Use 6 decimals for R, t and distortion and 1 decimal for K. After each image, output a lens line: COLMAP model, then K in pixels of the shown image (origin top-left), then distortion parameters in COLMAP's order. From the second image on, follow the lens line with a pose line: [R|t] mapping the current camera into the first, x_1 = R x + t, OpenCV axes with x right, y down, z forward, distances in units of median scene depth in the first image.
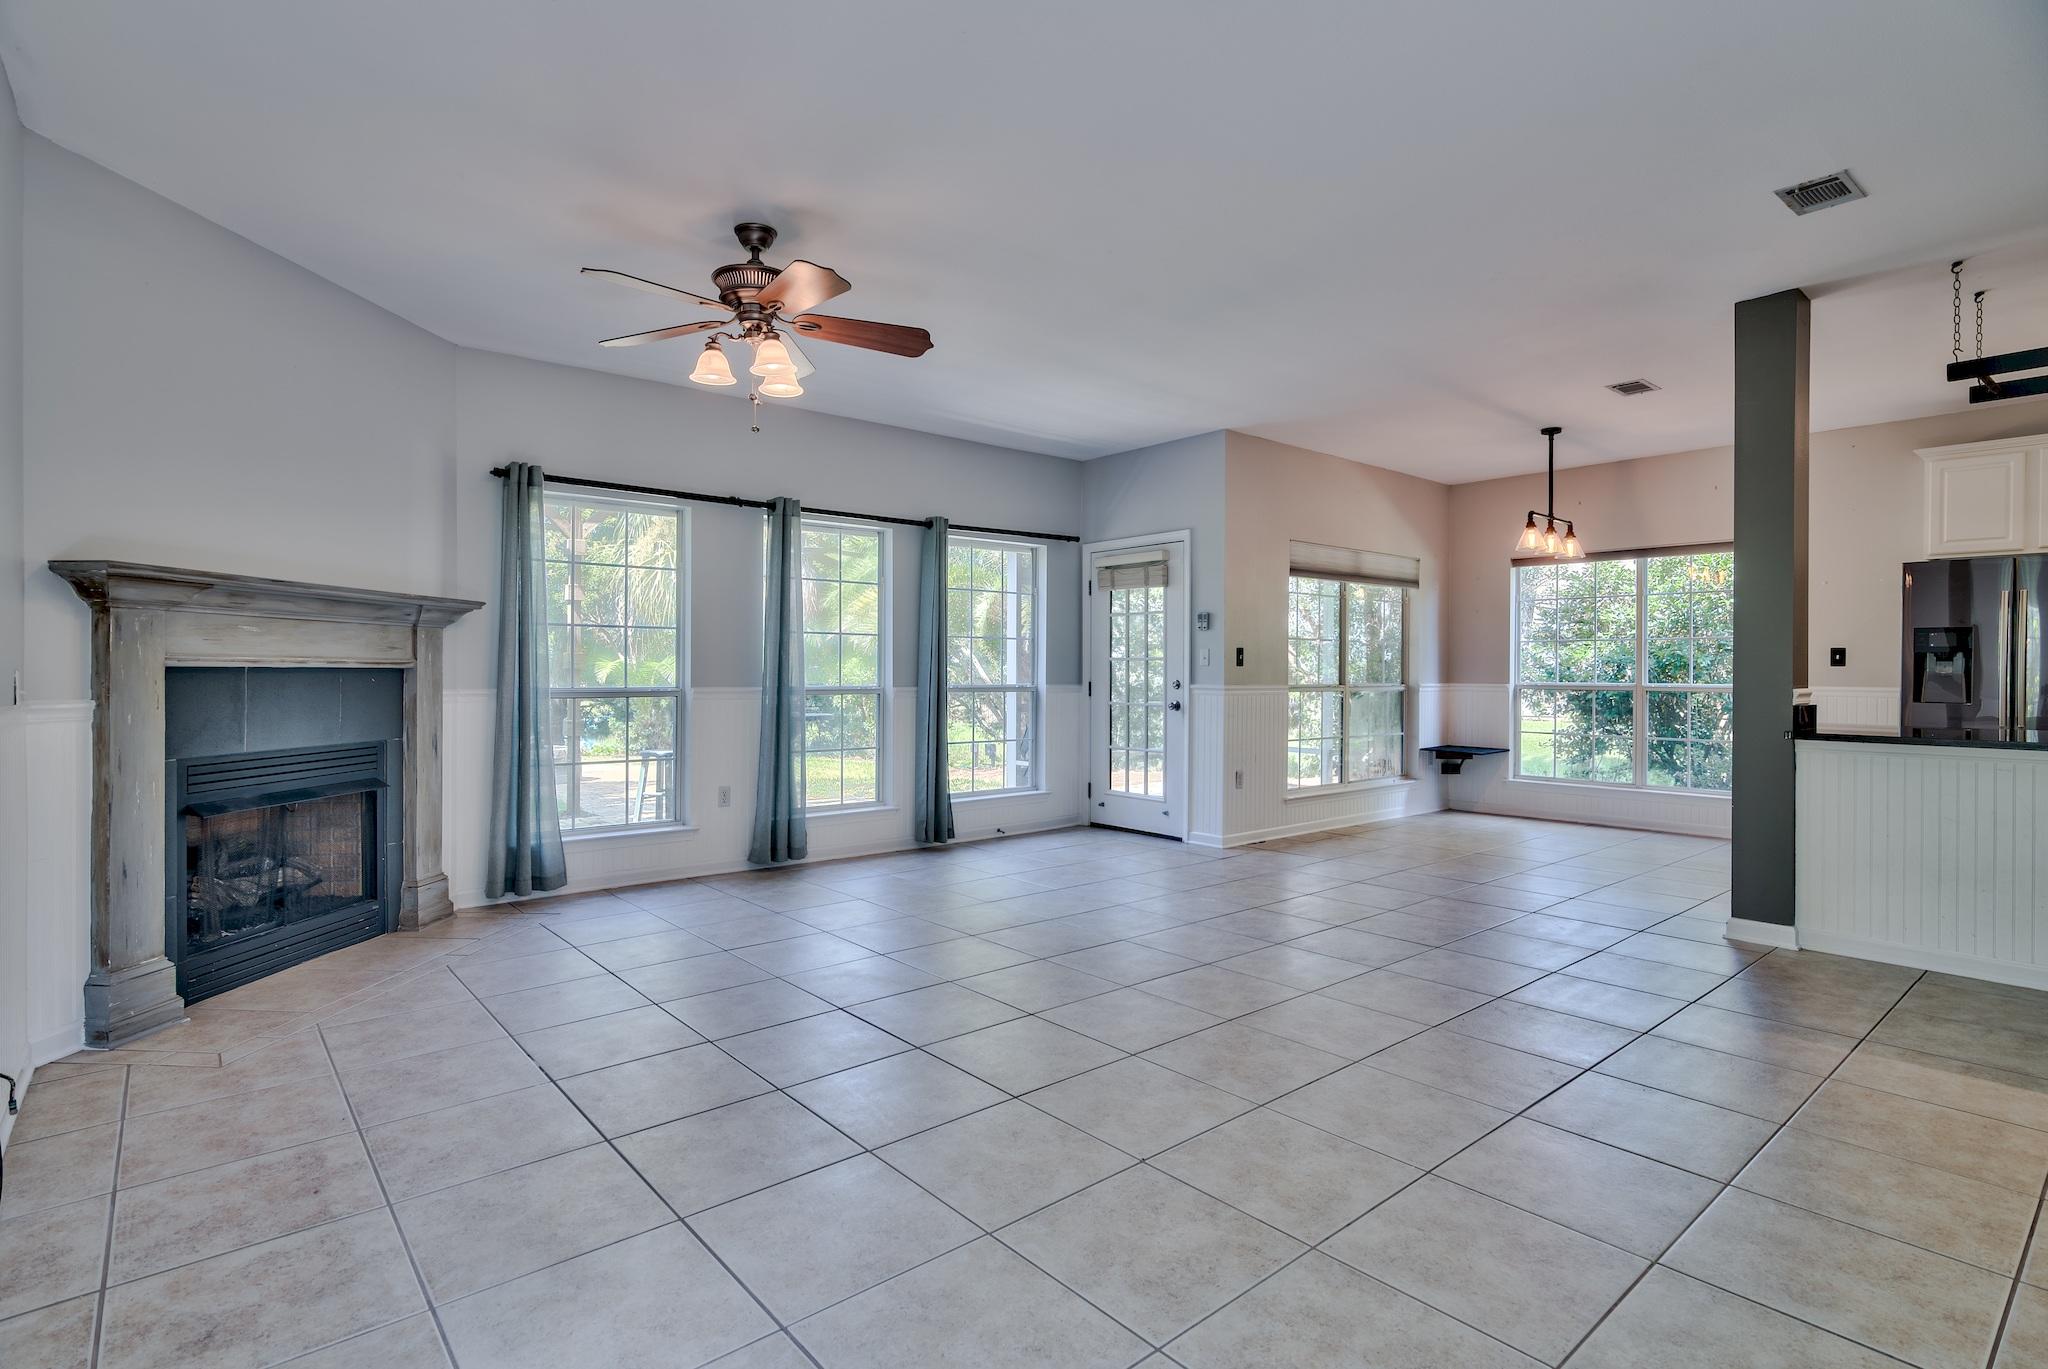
lens RADIAL K [[999.8, 0, 1023.0], [0, 999.8, 653.4], [0, 0, 1]] dist [0.002439, 0.000443]
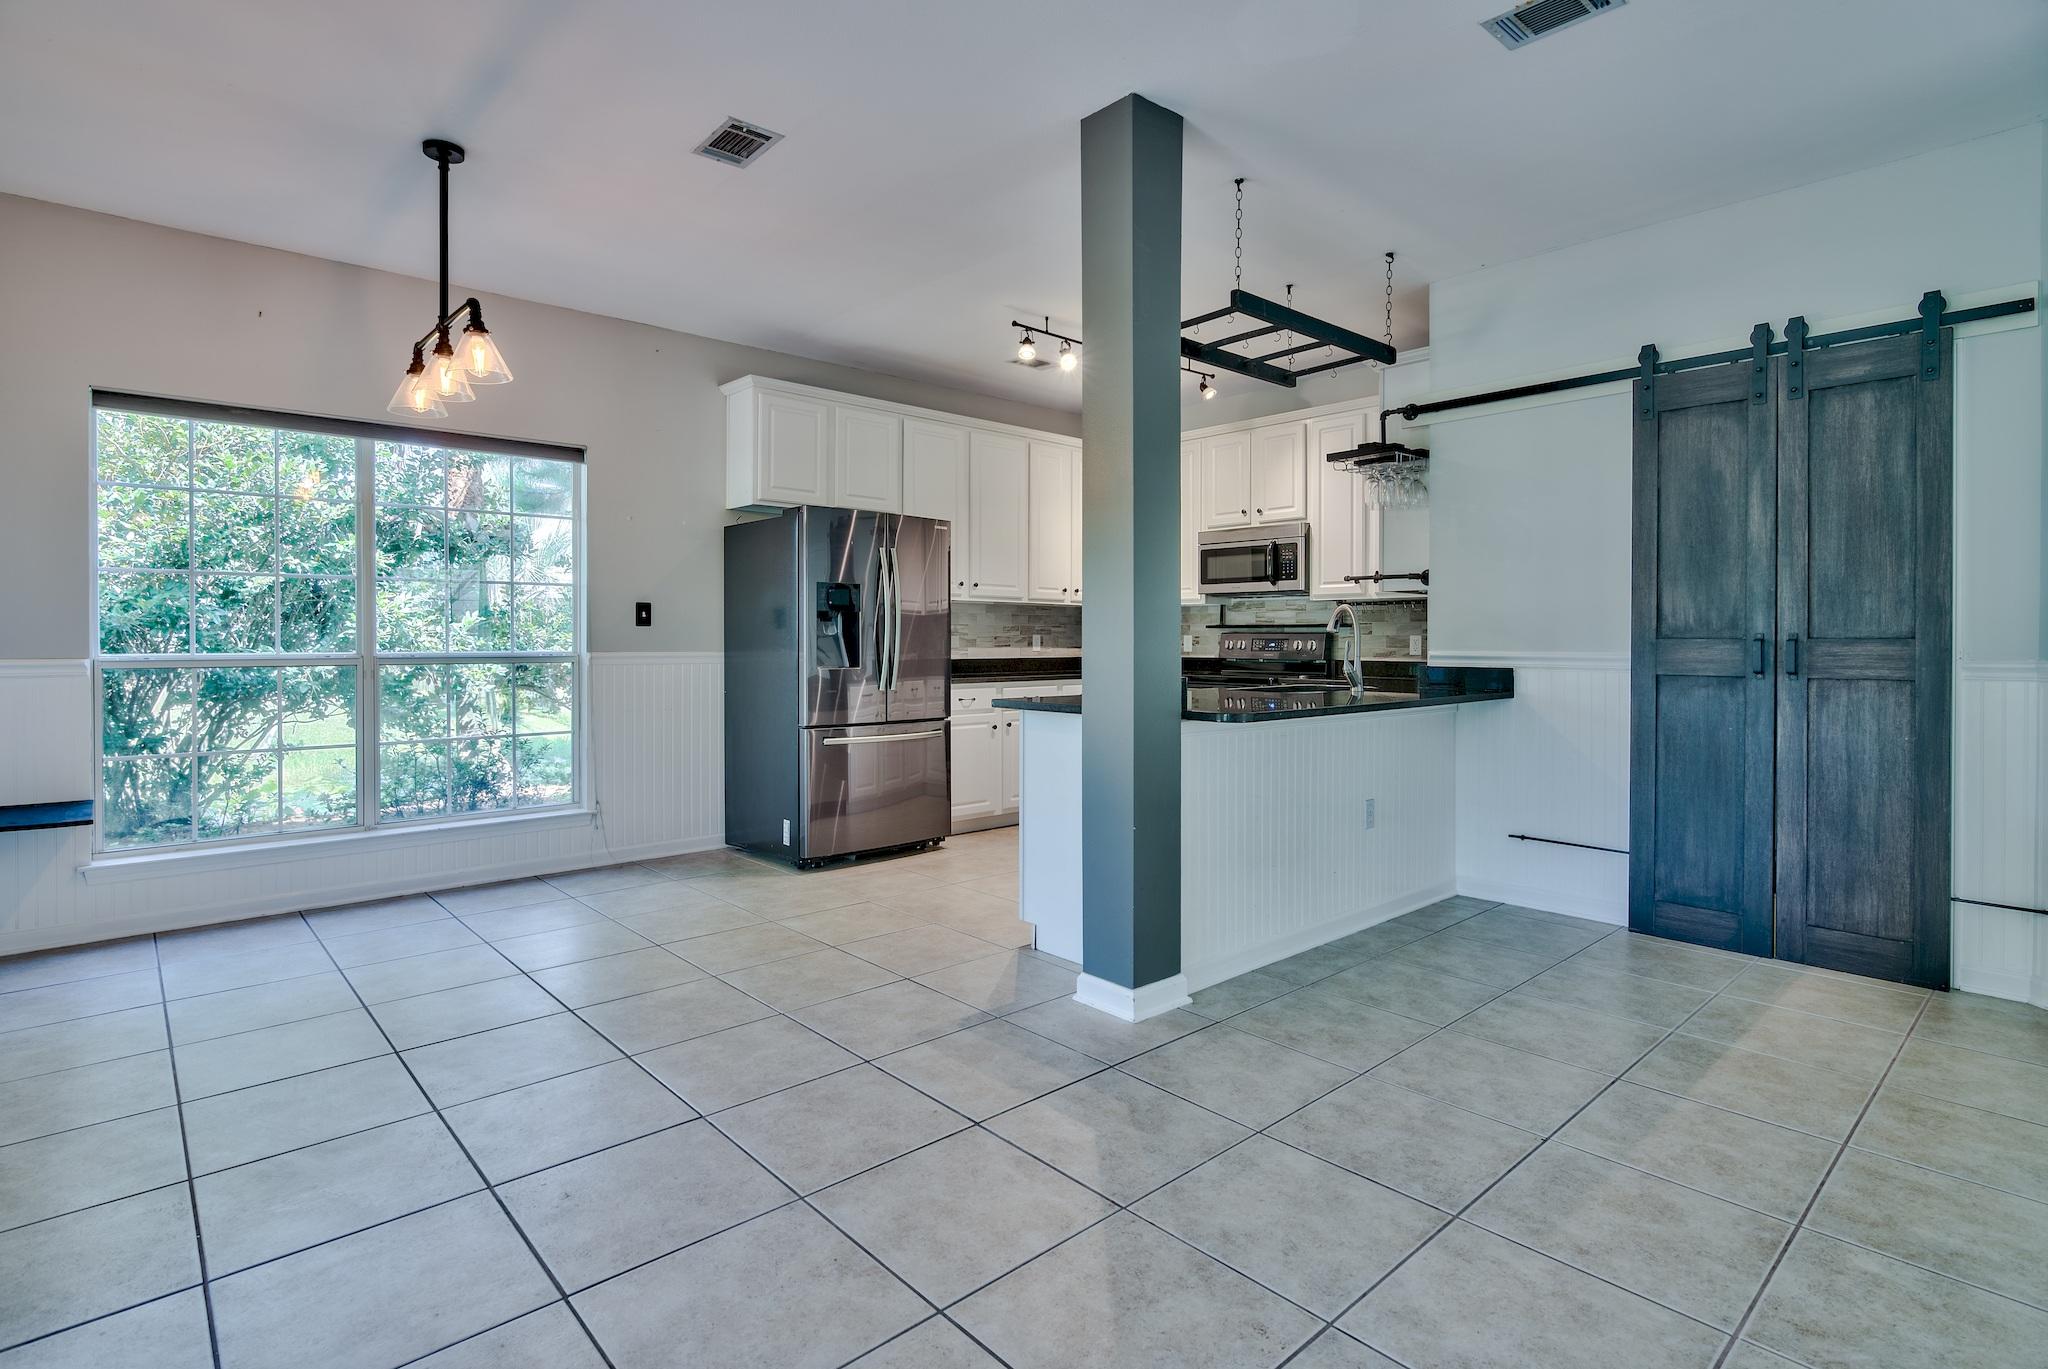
lens RADIAL K [[1014.9, 0, 1027.3], [0, 1014.9, 648.3], [0, 0, 1]] dist [-0.003471, -0.000563]
pose [[-0.029831, -0.013799, 0.999460, 0.020826], [-0.017972, 0.999750, 0.013266, 0.022906], [-0.999393, -0.017566, -0.030071, 1.166928]]
